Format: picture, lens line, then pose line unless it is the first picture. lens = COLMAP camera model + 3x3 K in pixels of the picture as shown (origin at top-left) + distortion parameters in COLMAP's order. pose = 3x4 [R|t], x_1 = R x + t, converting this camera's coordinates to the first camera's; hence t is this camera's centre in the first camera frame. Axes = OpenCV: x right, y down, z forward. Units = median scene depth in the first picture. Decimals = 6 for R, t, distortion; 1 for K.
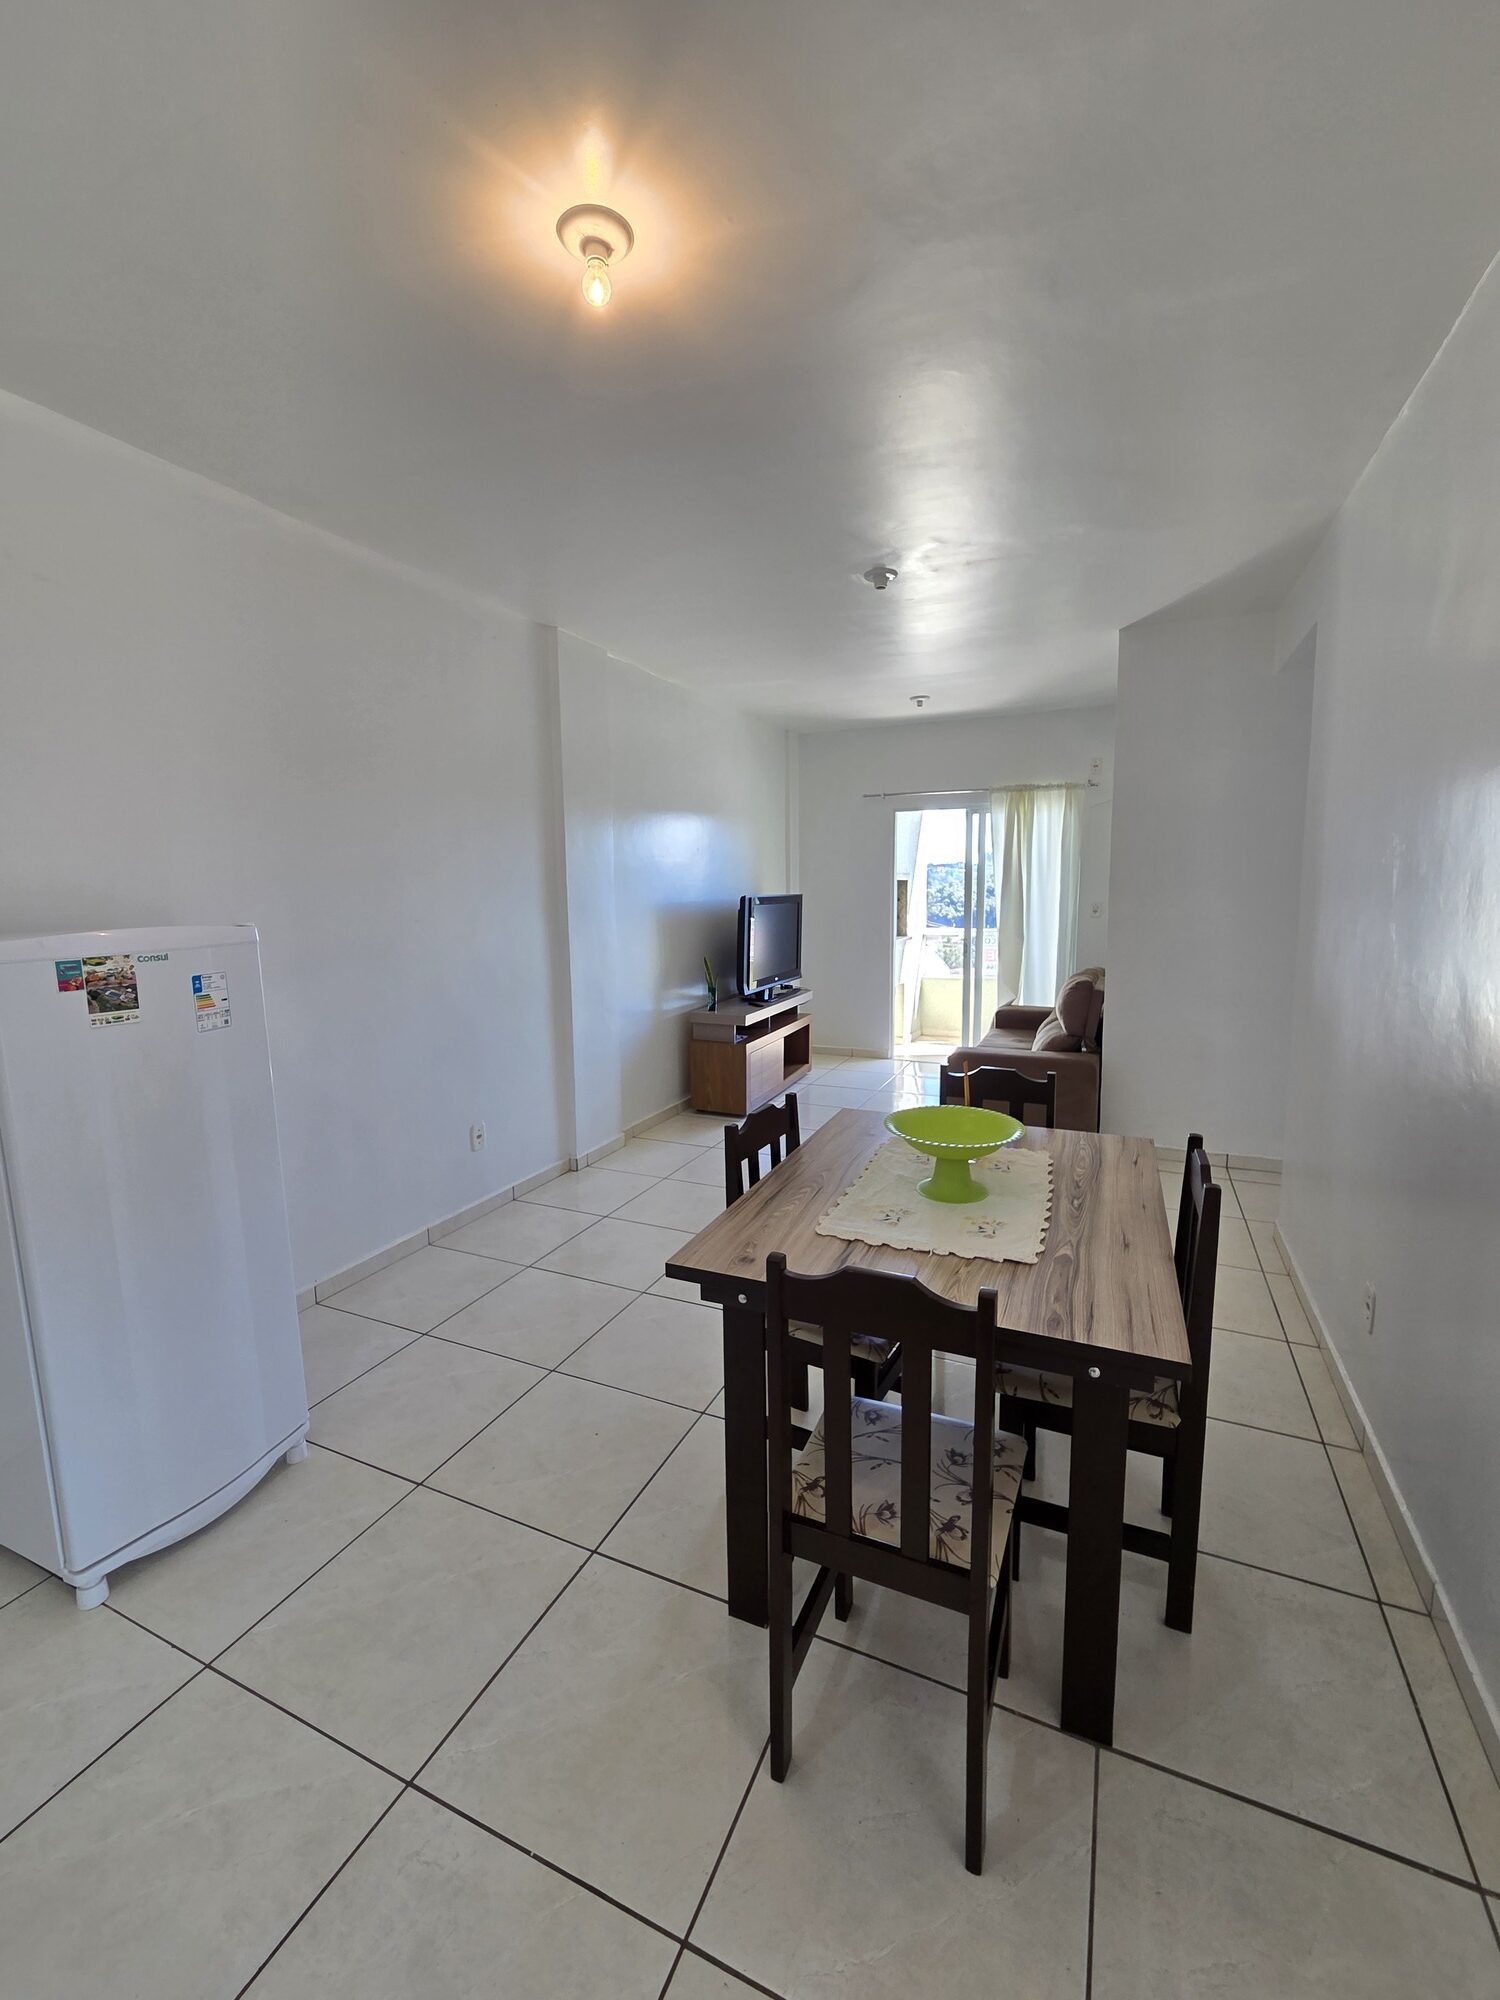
lens RADIAL K [[818.2, 0, 761.2], [0, 818.2, 994.0], [0, 0, 1]] dist [-0.000254, 0.000140]
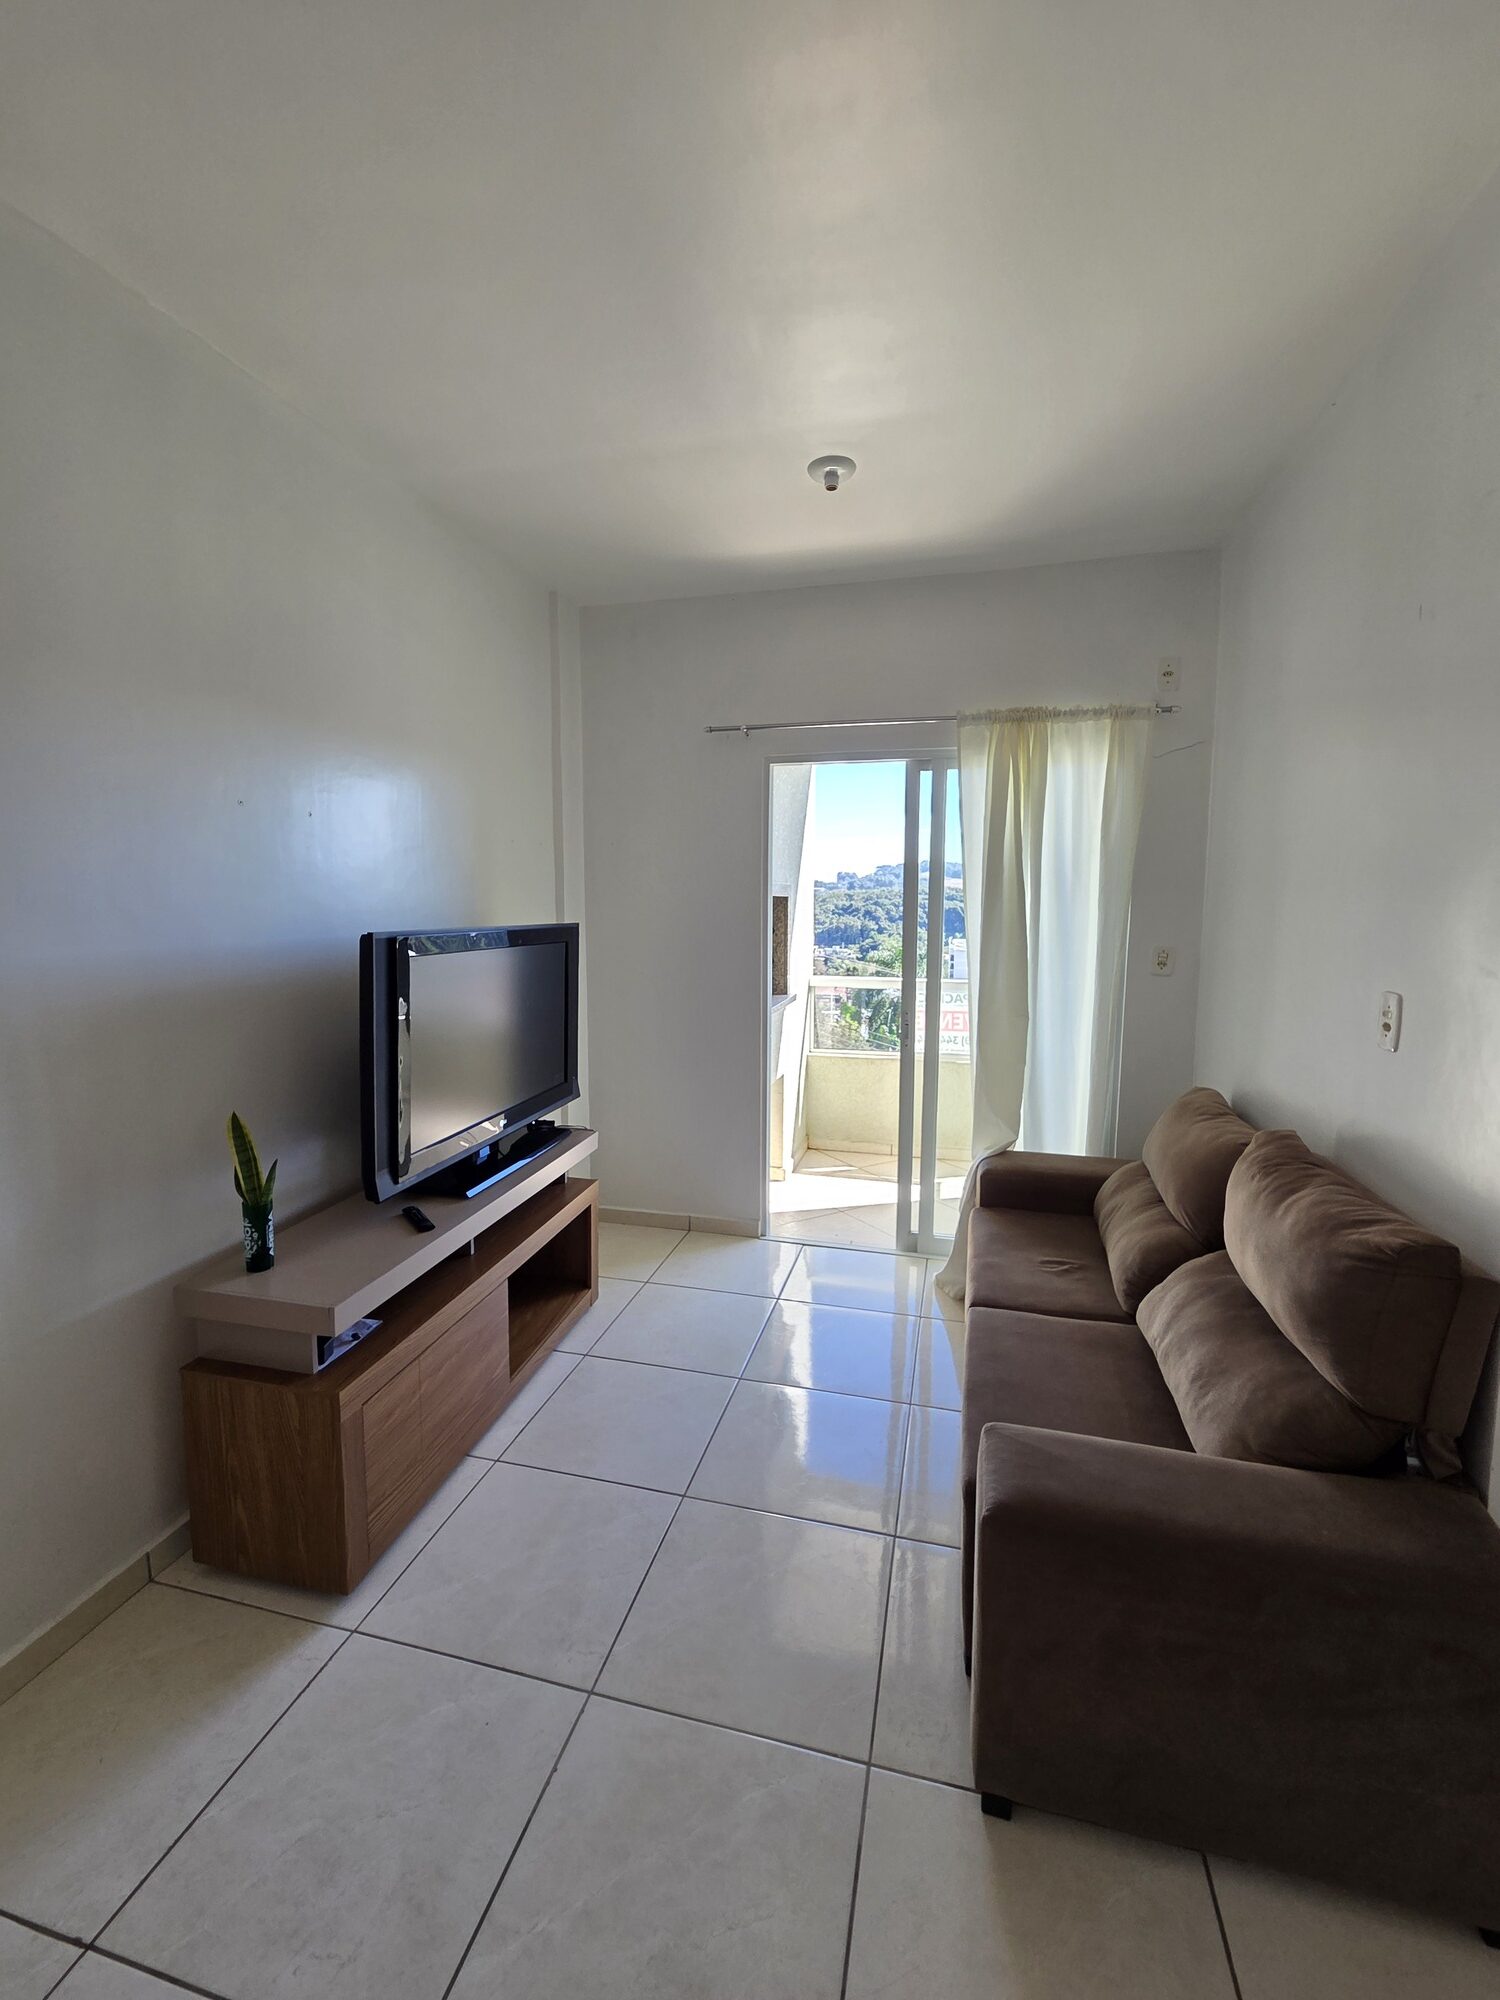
lens RADIAL K [[818.2, 0, 761.2], [0, 818.2, 994.0], [0, 0, 1]] dist [-0.000254, 0.000140]
pose [[0.986871, -0.005283, 0.161424, 0.078026], [0.008220, 0.999813, -0.017528, -0.072368], [-0.161302, 0.018625, 0.986729, 0.517185]]
